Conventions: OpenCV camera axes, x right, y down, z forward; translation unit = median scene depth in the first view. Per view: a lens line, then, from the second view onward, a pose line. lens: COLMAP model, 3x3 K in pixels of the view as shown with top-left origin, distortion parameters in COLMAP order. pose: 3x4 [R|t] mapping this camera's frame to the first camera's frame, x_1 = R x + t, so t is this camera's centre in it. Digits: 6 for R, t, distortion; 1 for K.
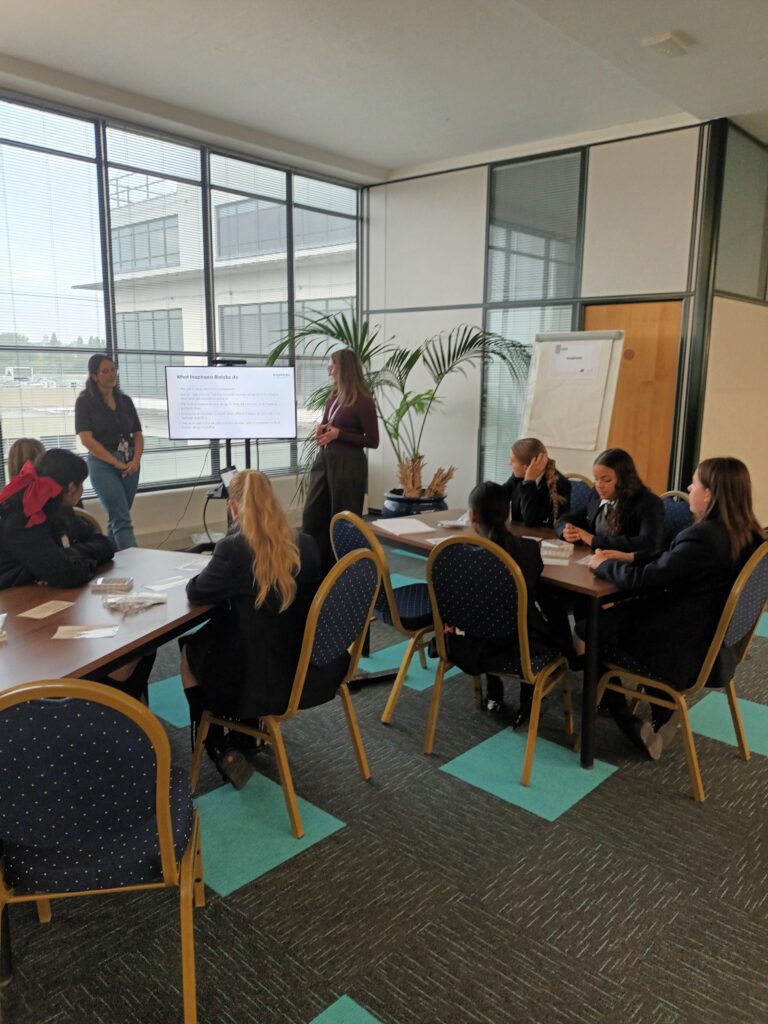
lens RADIAL K [[764.6, 0, 385.9], [0, 764.6, 511.2], [0, 0, 1]] dist [0.101023, -0.148660]
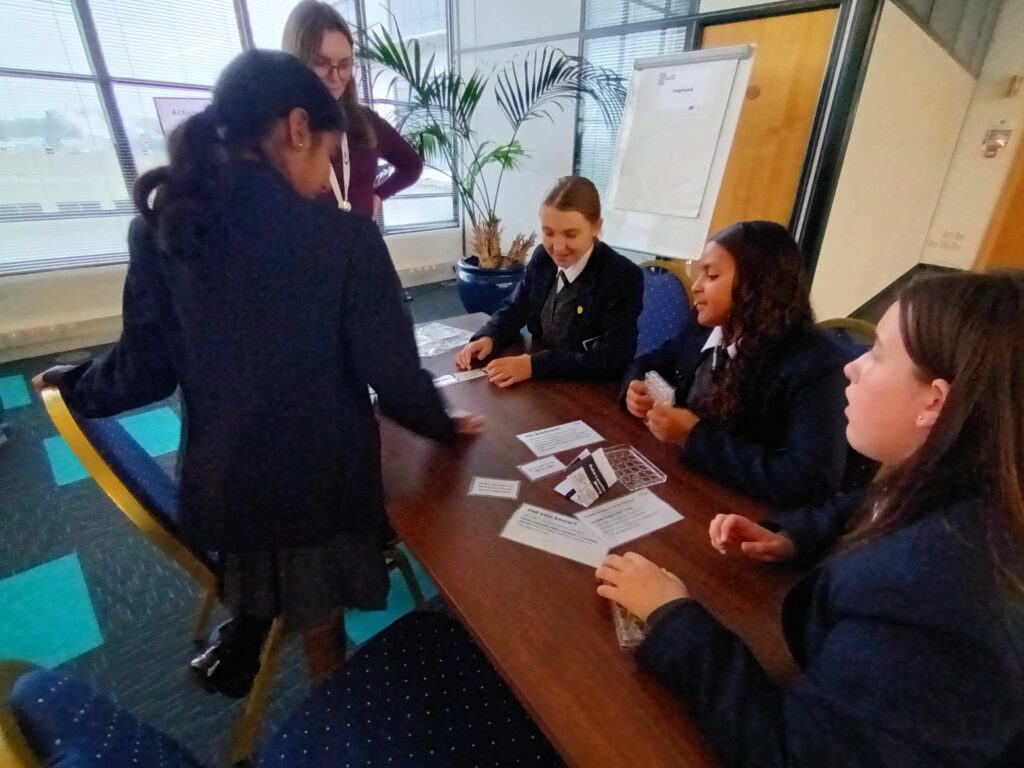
lens RADIAL K [[524.3, 0, 512.0], [0, 524.3, 384.0], [0, 0, 1]] dist [-0.001363, -0.000212]
pose [[0.998508, 0.029151, -0.046179, 0.102030], [-0.016865, 0.968881, 0.246951, -0.041104], [0.051941, -0.245804, 0.967927, 0.394680]]
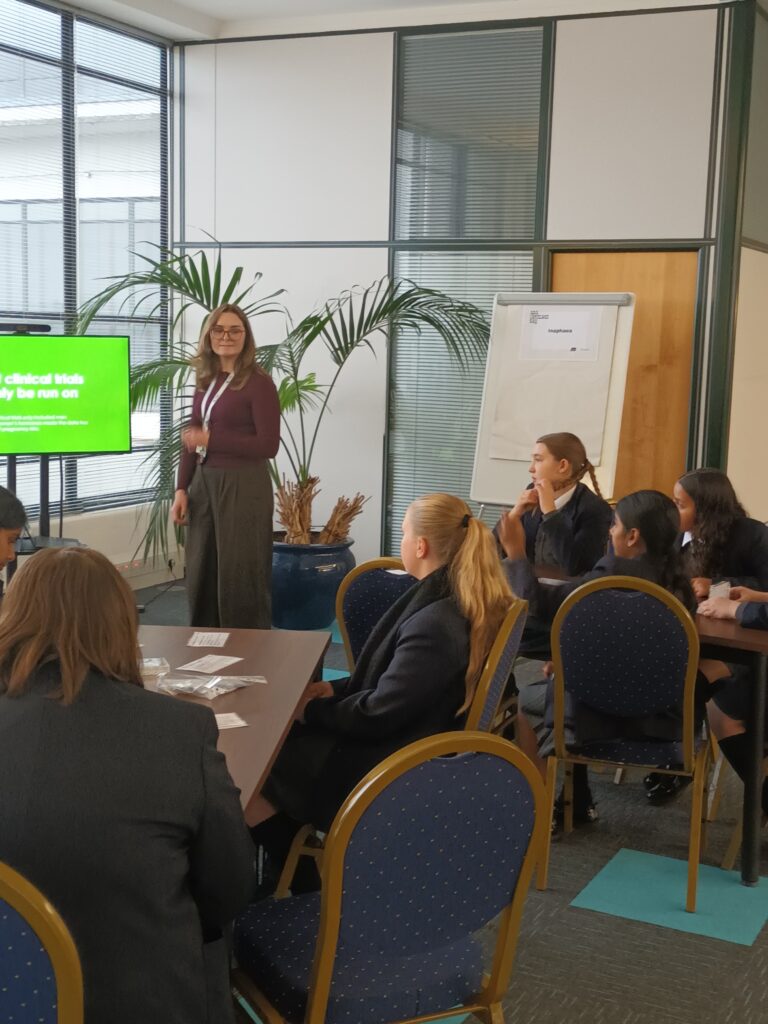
lens RADIAL K [[1377.1, 0, 391.0], [0, 1377.1, 511.2], [0, 0, 1]] dist [0.098134, -0.085640]
pose [[0.964958, -0.020624, 0.261594, -0.200897], [0.033972, 0.998335, -0.046607, 0.009638], [-0.260198, 0.053861, 0.964052, -0.108763]]
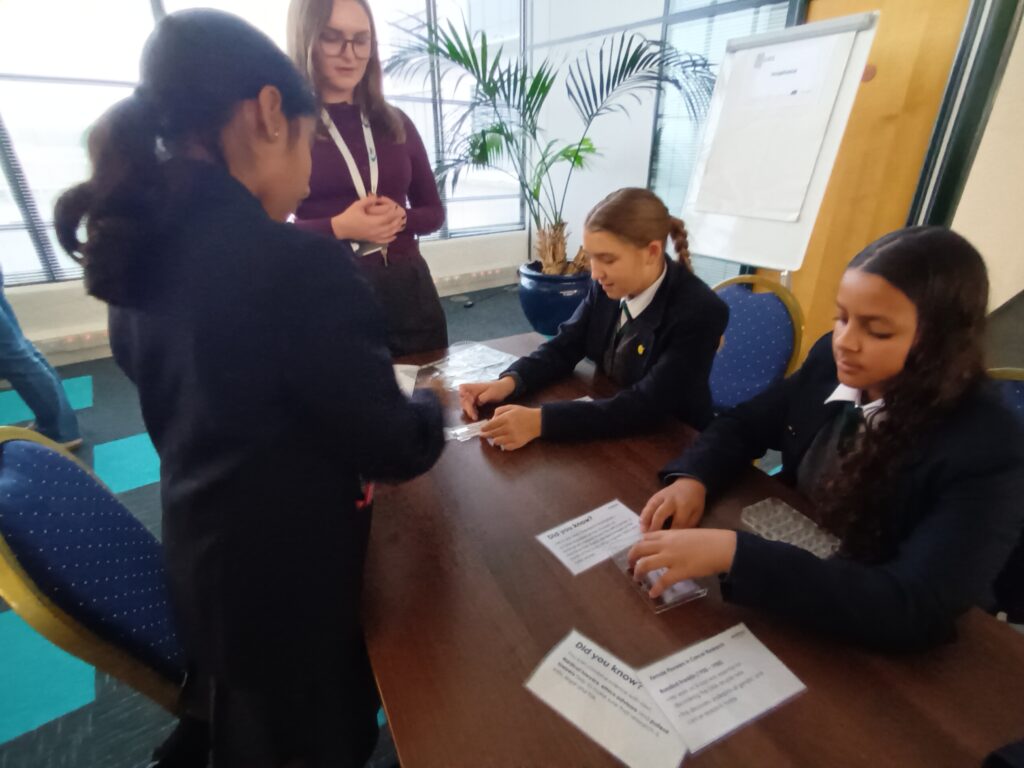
lens RADIAL K [[523.2, 0, 500.0], [0, 523.2, 385.1], [0, 0, 1]] dist [0.000582, 0.000269]
pose [[0.979089, 0.070431, -0.190853, 0.104575], [-0.020967, 0.968096, 0.249700, -0.045498], [0.202351, -0.240477, 0.949329, 0.435239]]
